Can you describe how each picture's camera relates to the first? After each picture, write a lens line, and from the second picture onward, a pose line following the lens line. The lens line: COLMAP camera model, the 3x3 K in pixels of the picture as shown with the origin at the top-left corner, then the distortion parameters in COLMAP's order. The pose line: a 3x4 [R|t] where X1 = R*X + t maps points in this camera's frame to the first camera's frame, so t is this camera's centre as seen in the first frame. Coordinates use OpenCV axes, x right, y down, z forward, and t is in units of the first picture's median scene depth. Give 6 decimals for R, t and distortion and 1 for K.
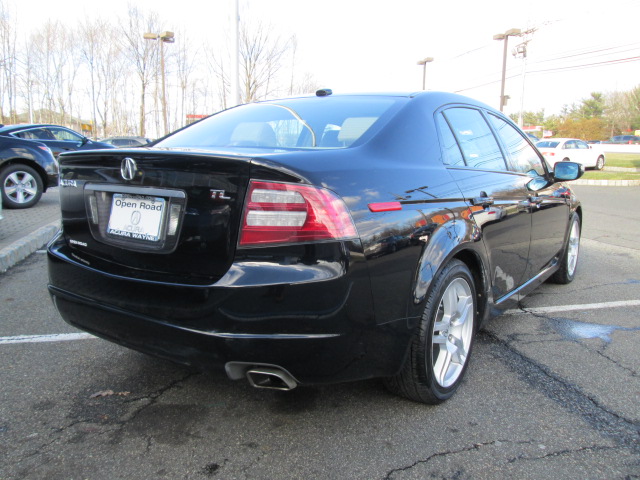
lens RADIAL K [[521.4, 0, 321.2], [0, 521.4, 239.2], [0, 0, 1]] dist [0.012473, 0.012909]
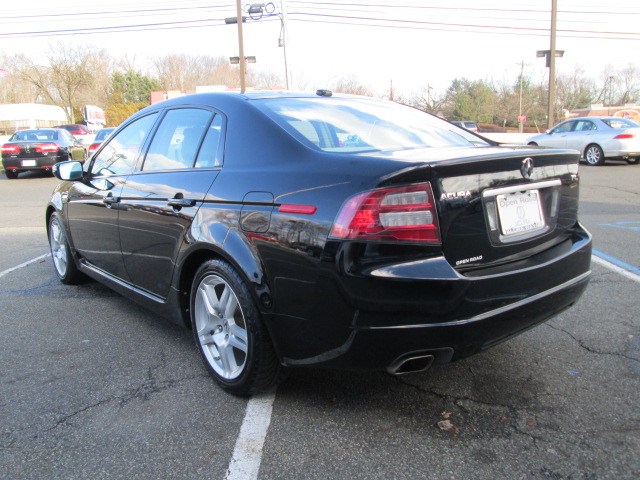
lens RADIAL K [[521.4, 0, 321.3], [0, 521.4, 241.7], [0, 0, 1]] dist [0.012473, 0.012909]
pose [[0.236765, -0.188393, 0.953127, -1.374591], [0.170862, 0.973804, 0.150037, -0.197631], [-0.956425, 0.127329, 0.262752, 1.019978]]
